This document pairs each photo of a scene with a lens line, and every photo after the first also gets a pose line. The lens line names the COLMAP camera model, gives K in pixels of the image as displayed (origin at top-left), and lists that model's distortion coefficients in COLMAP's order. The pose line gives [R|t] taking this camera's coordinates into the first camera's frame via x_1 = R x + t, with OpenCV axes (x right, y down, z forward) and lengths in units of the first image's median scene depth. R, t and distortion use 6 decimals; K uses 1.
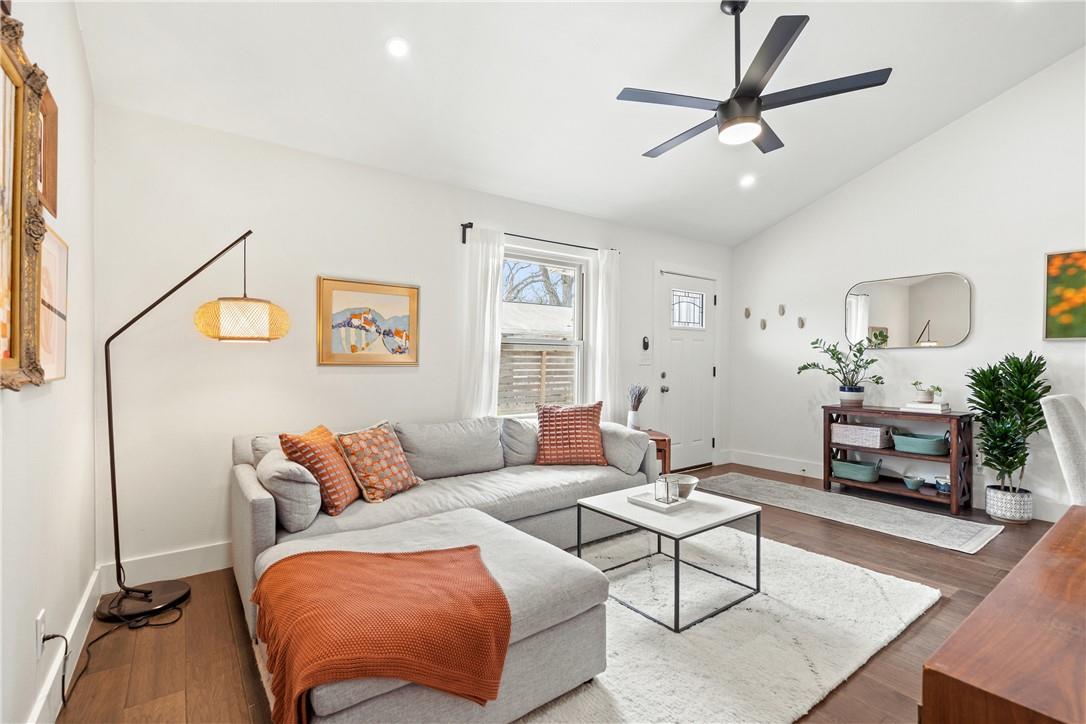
lens RADIAL K [[489.8, 0, 549.1], [0, 489.8, 363.5], [0, 0, 1]] dist [-0.004006, -0.000101]
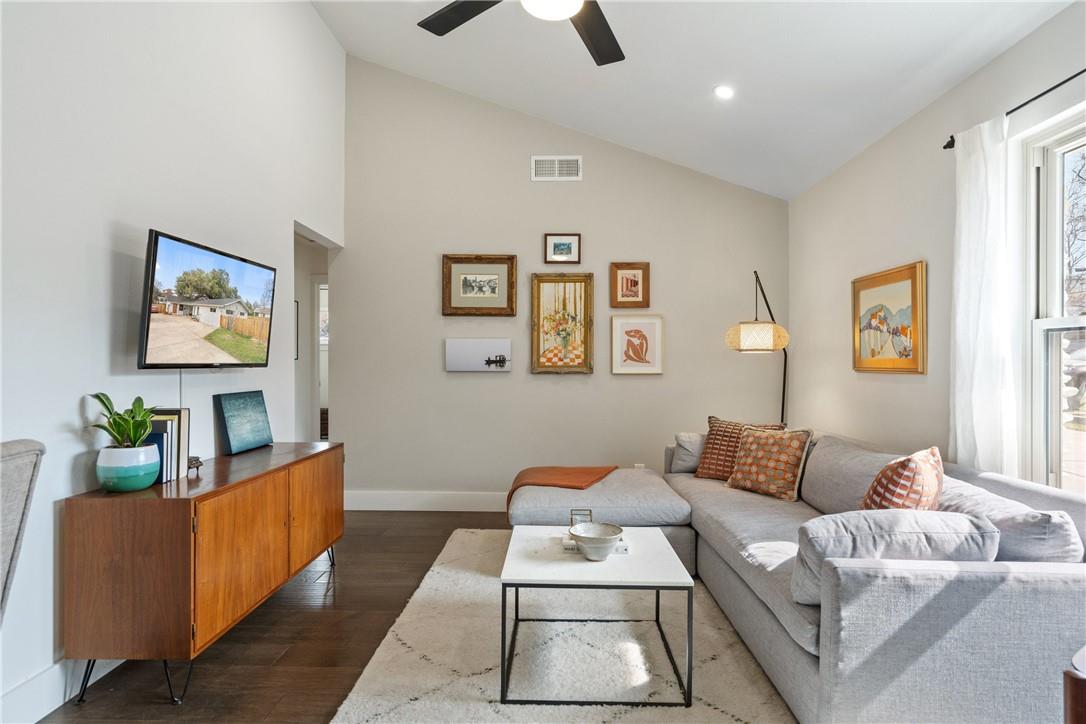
lens RADIAL K [[577.0, 0, 548.1], [0, 577.0, 368.0], [0, 0, 1]] dist [0.003909, 0.001289]
pose [[-0.614829, 0.000572, -0.788660, 0.691657], [-0.009962, 0.999914, 0.008491, -0.005291], [0.788597, 0.013077, -0.614771, 1.038797]]
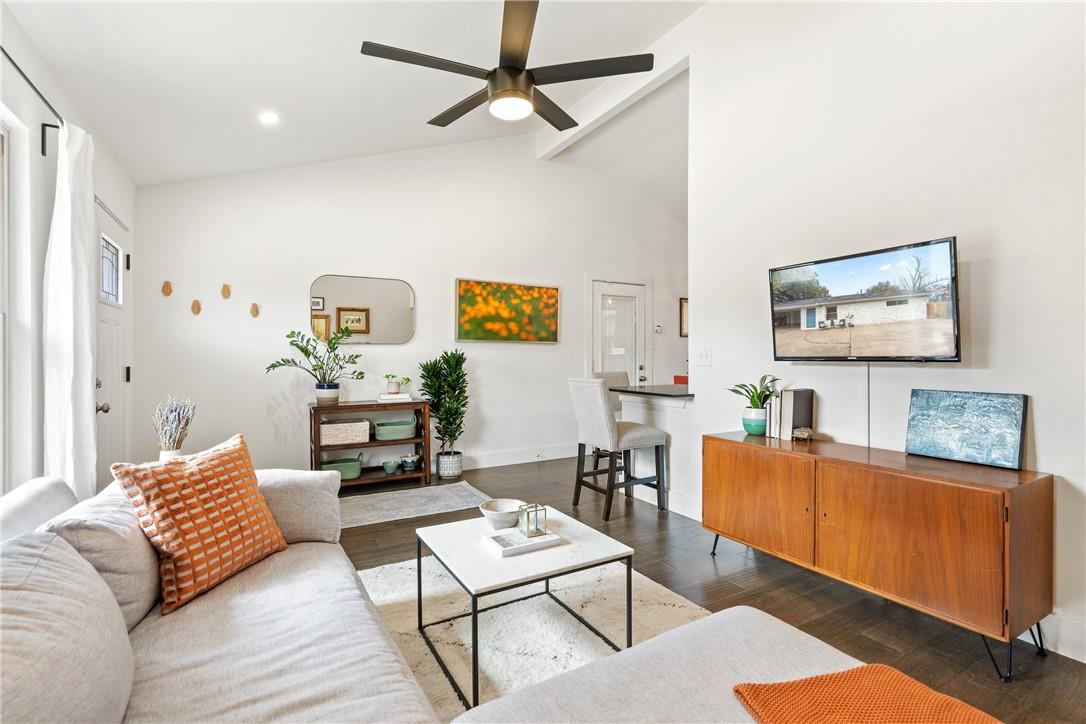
lens RADIAL K [[507.1, 0, 542.7], [0, 507.1, 357.0], [0, 0, 1]] dist [-0.000506, 0.000255]
pose [[0.123322, -0.006939, 0.992342, -0.391390], [0.007777, 0.999952, 0.006025, -0.008569], [-0.992336, 0.006974, 0.123370, 0.593704]]
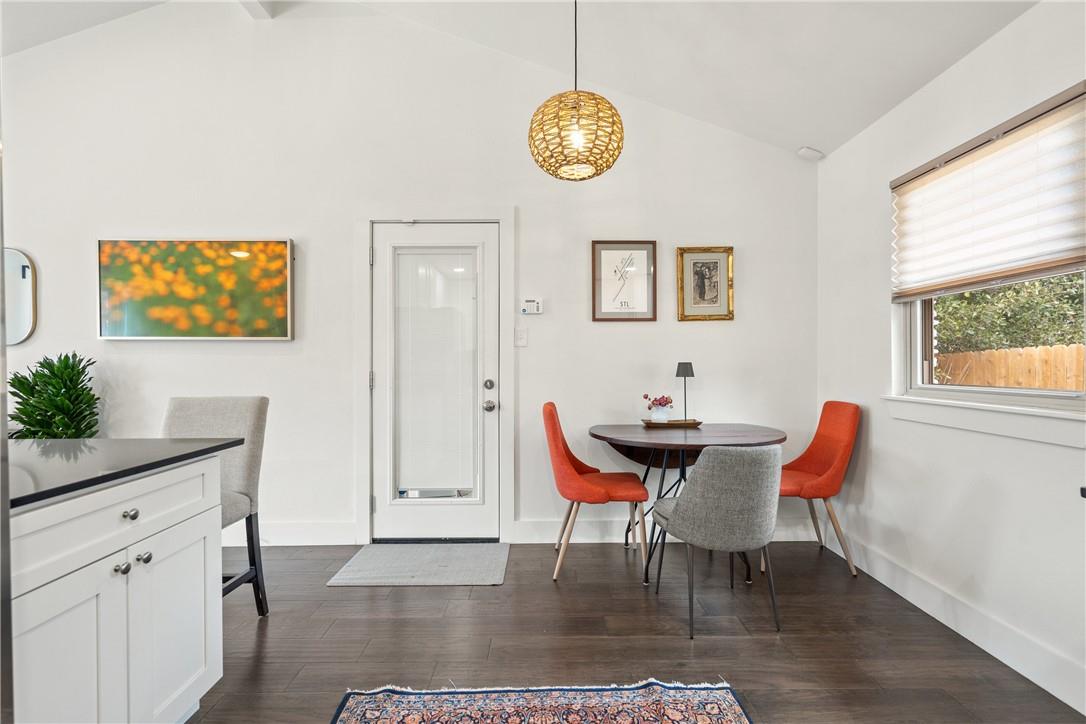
lens RADIAL K [[507.1, 0, 542.7], [0, 507.1, 357.0], [0, 0, 1]] dist [-0.000506, 0.000255]
pose [[0.593342, -0.005887, 0.804929, 0.775408], [0.013264, 0.999909, -0.002465, -0.002717], [-0.804842, 0.012139, 0.593366, -0.165963]]
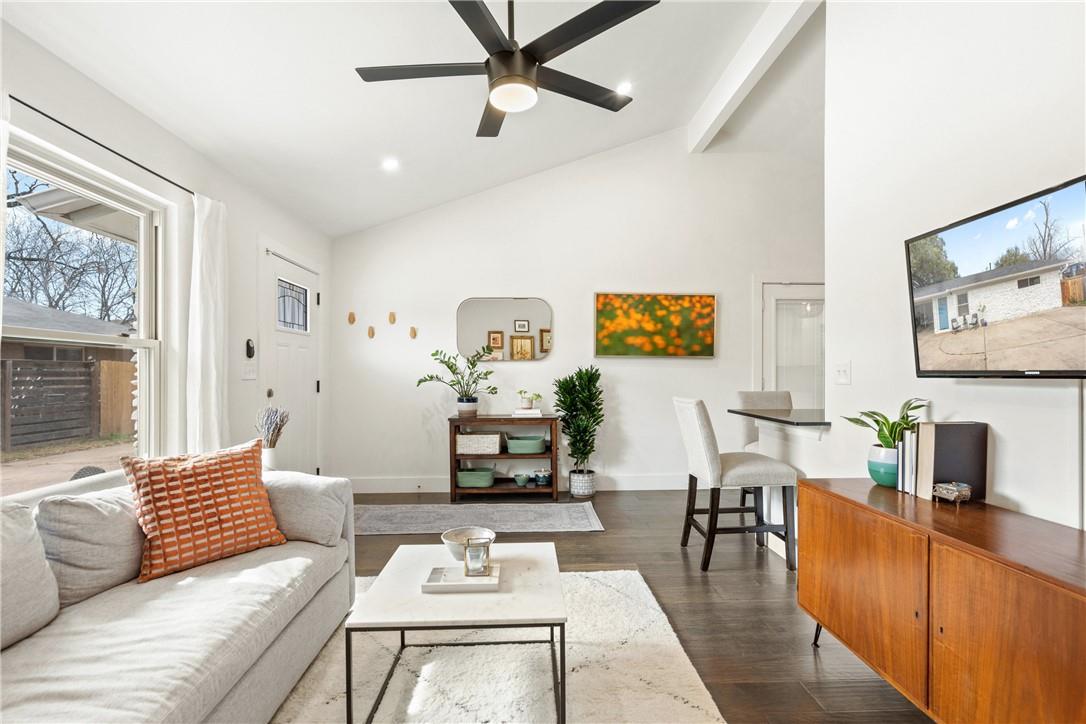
lens RADIAL K [[494.8, 0, 540.6], [0, 494.8, 373.4], [0, 0, 1]] dist [-0.002008, 0.000570]
pose [[0.571257, -0.004573, 0.820758, -0.196647], [0.008819, 0.999961, -0.000567, -0.002321], [-0.820724, 0.007562, 0.571275, 0.349873]]
